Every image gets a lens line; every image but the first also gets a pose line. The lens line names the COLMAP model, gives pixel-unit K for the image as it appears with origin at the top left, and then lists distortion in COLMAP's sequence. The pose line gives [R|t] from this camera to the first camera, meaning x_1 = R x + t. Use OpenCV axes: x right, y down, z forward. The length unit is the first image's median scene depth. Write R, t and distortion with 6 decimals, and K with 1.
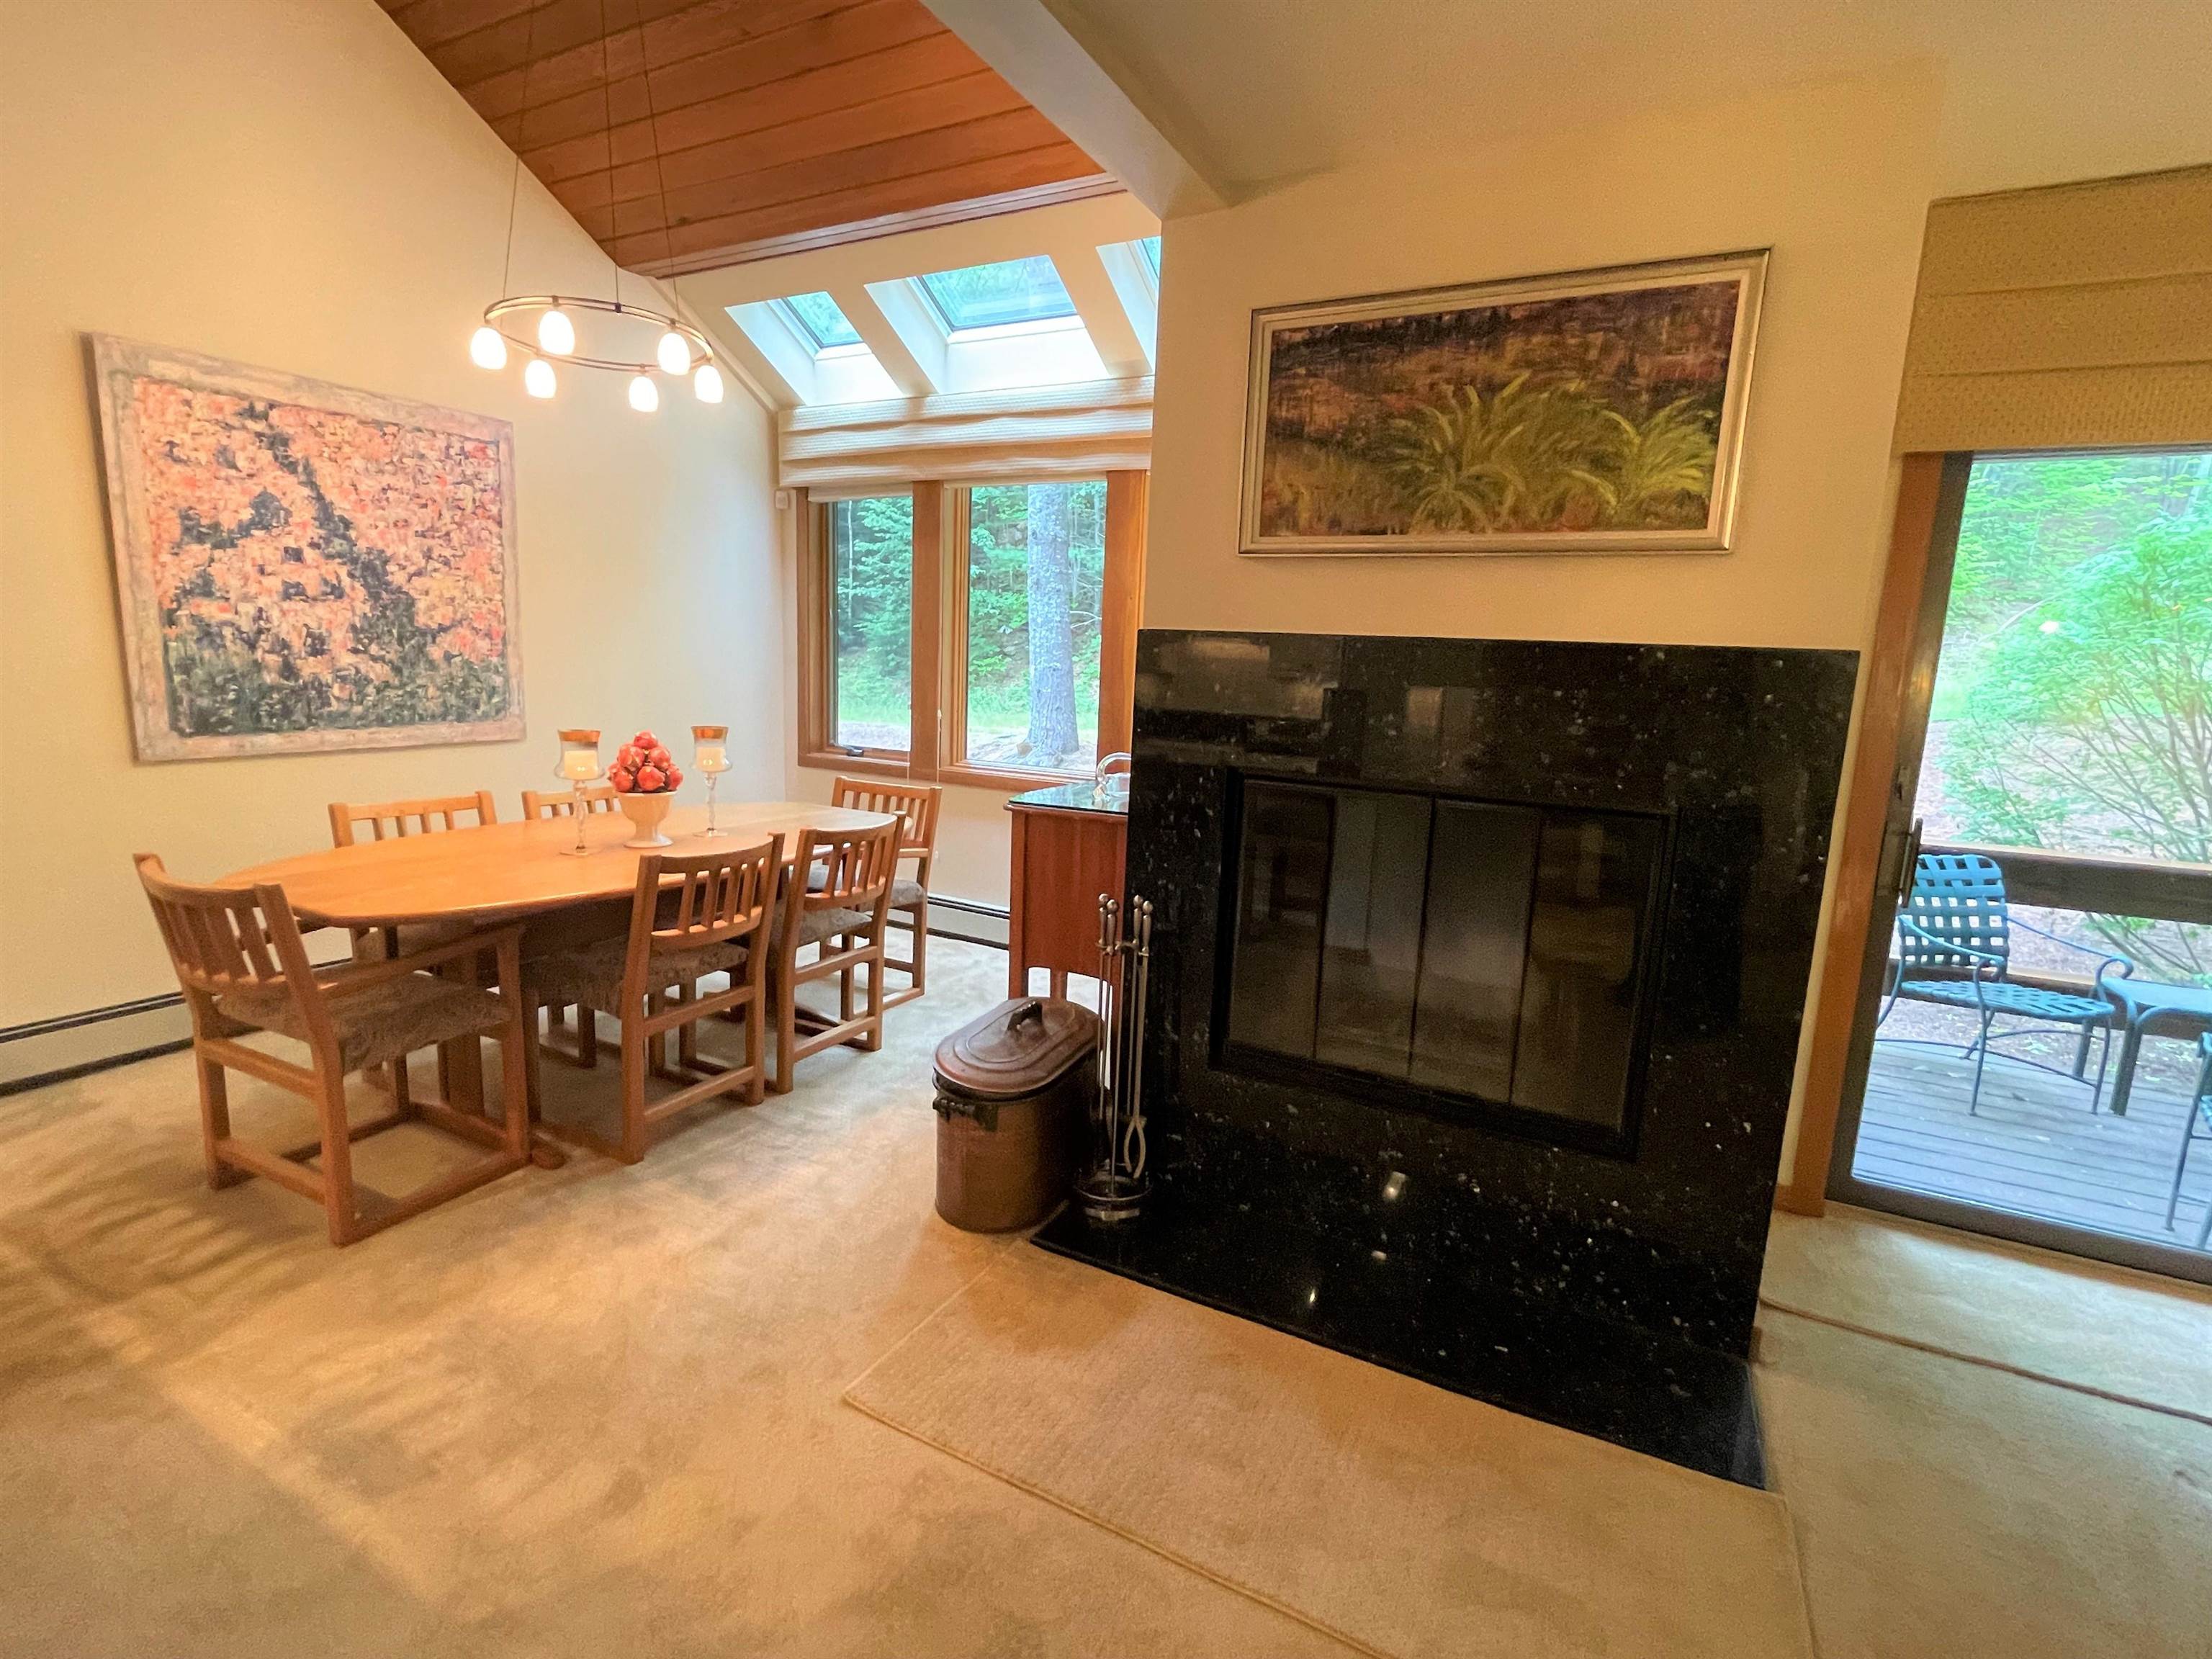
lens RADIAL K [[1037.4, 0, 1107.6], [0, 1037.4, 836.9], [0, 0, 1]] dist [-0.011075, 0.000690]
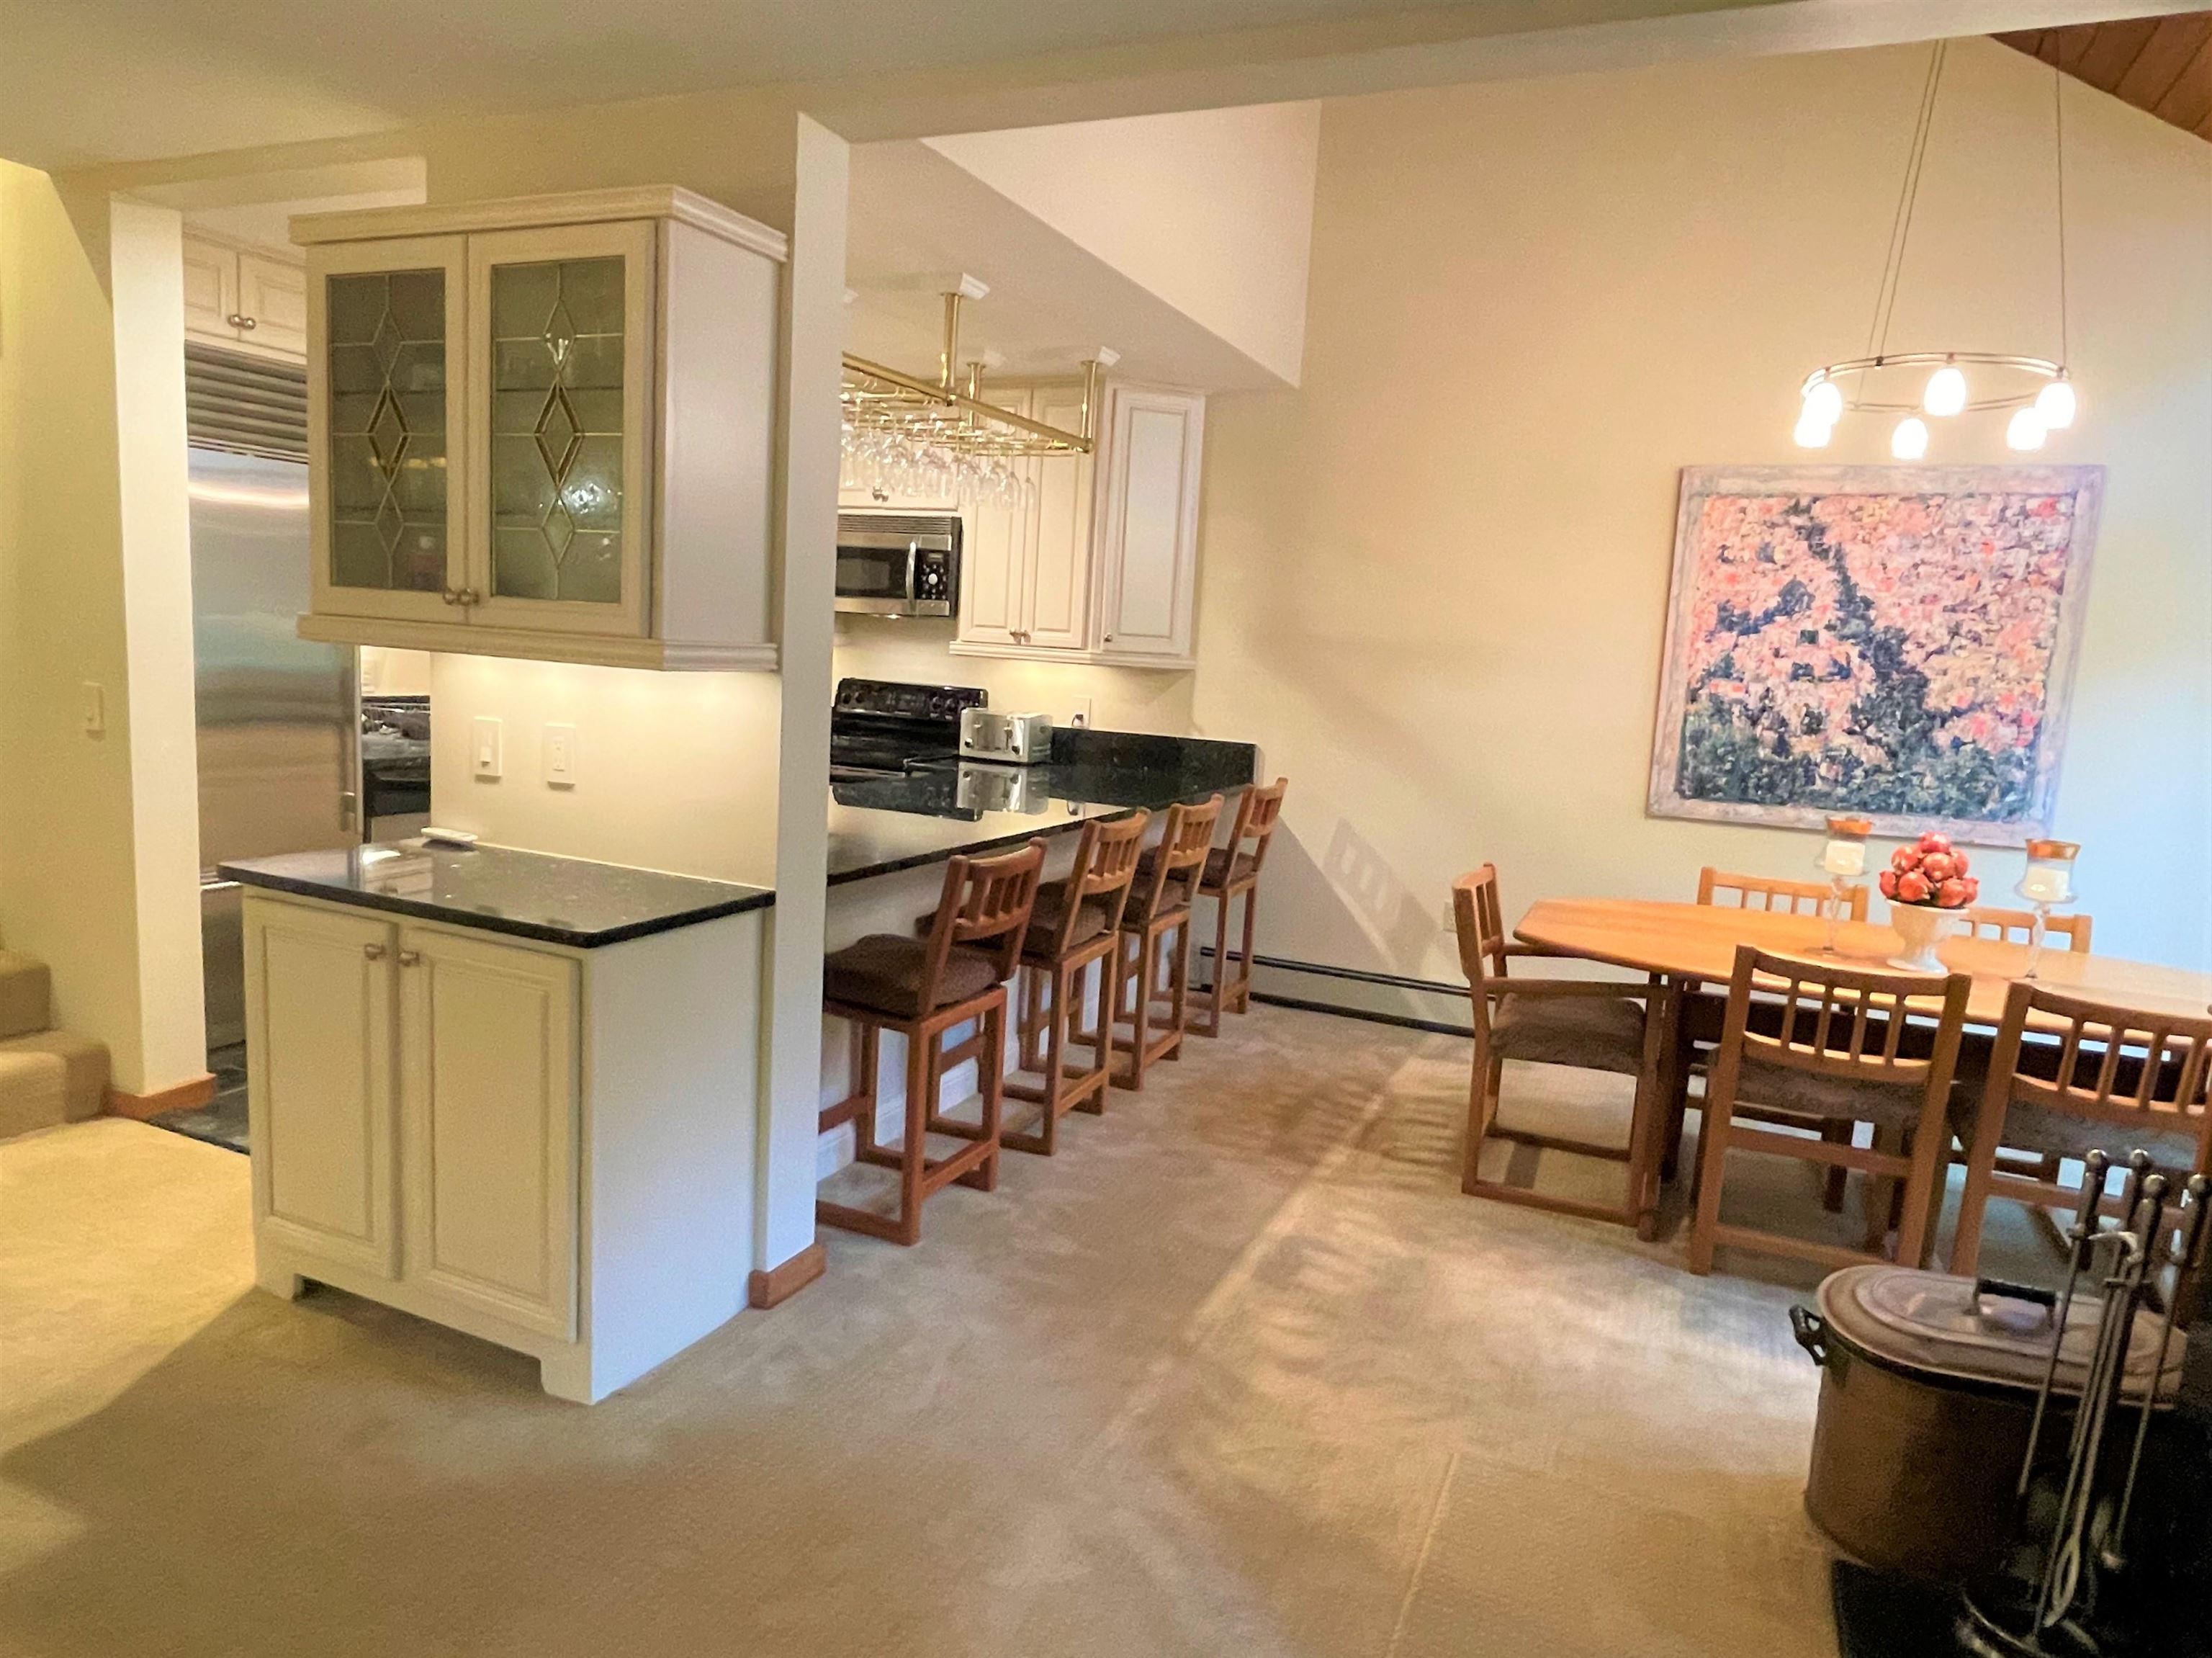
lens RADIAL K [[1377.8, 0, 1104.0], [0, 1377.8, 837.8], [0, 0, 1]] dist [0.005640, -0.000764]
pose [[0.054929, 0.103644, -0.993097, 0.591228], [-0.224104, 0.970503, 0.088890, -0.045465], [0.973016, 0.217675, 0.076536, 0.260288]]
